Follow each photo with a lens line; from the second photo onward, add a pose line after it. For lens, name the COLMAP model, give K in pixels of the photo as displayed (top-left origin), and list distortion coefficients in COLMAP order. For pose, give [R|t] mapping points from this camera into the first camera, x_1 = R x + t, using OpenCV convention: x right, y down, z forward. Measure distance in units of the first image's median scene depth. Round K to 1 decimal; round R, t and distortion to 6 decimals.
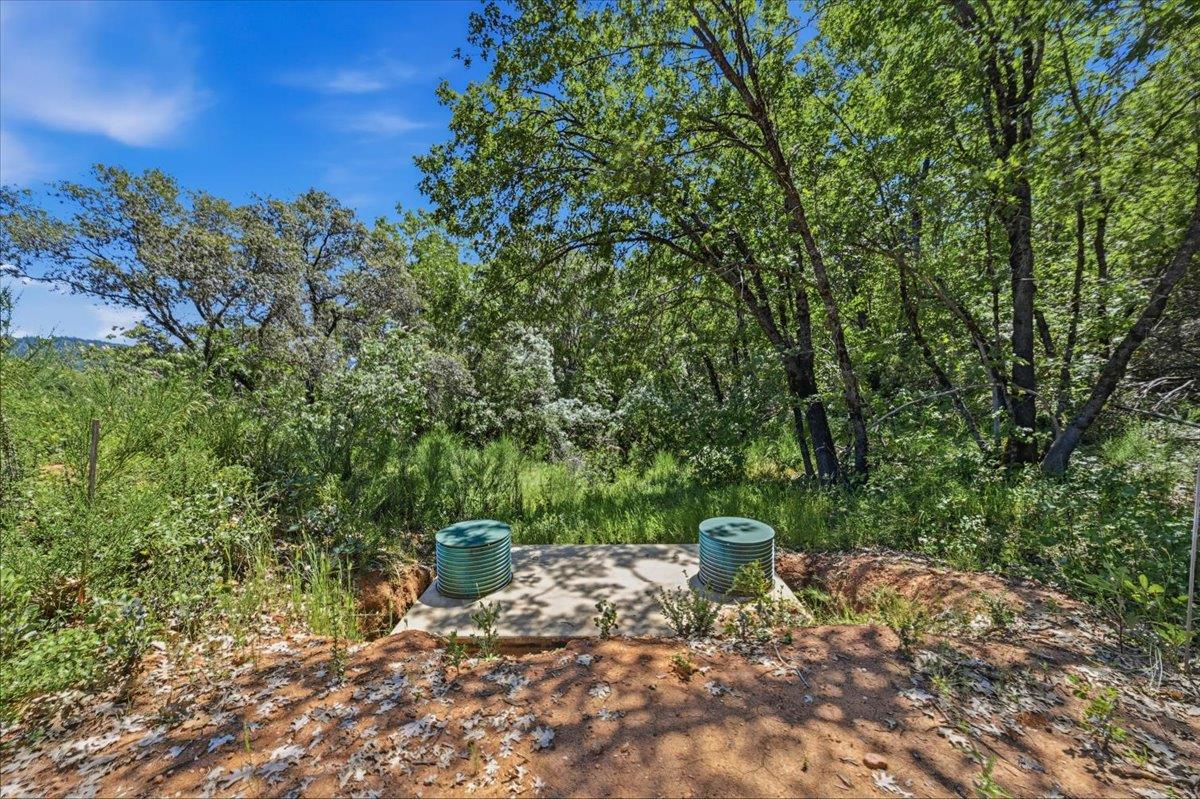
lens RADIAL K [[462.9, 0, 600.0], [0, 462.9, 399.5], [0, 0, 1]] dist [0.019377, 0.000116]
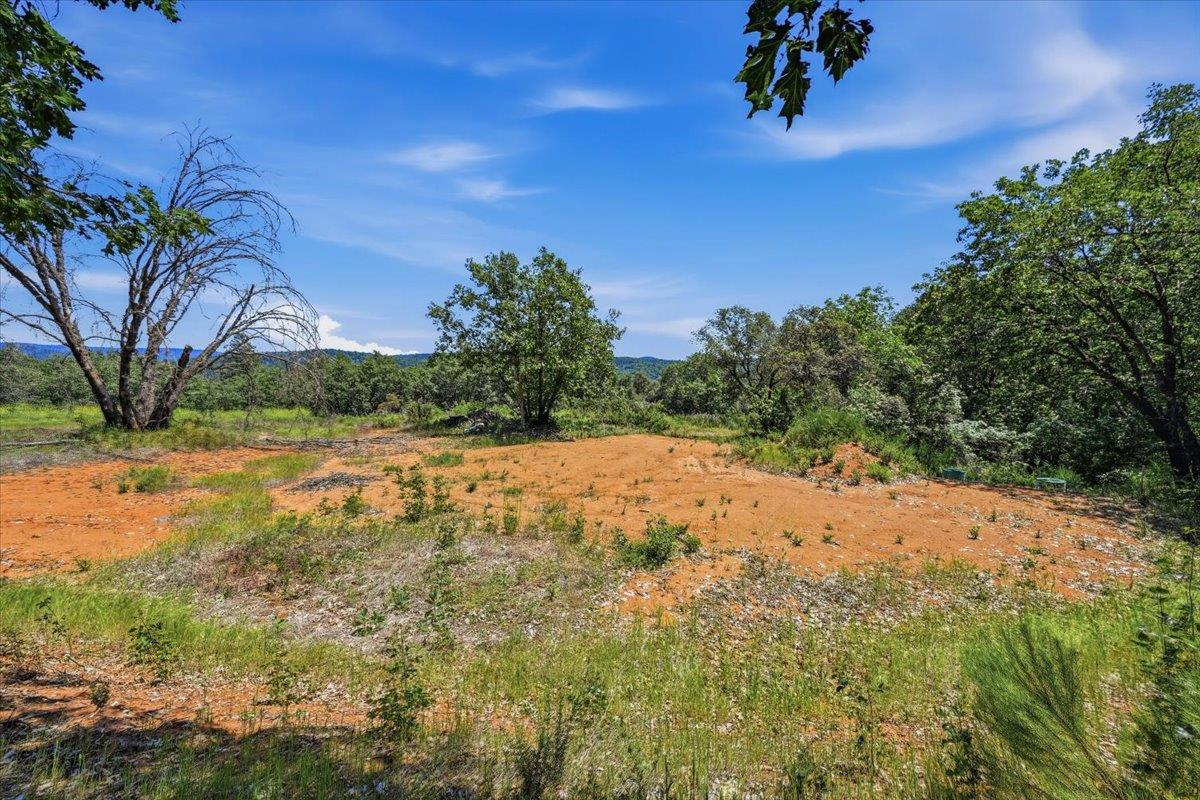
lens RADIAL K [[462.9, 0, 600.0], [0, 462.9, 400.0], [0, 0, 1]] dist [0.019377, 0.000116]
pose [[0.748065, 0.040573, -0.662385, 0.017902], [-0.037059, 0.999126, 0.019347, -0.047679], [0.662590, 0.010074, 0.748914, -0.711577]]
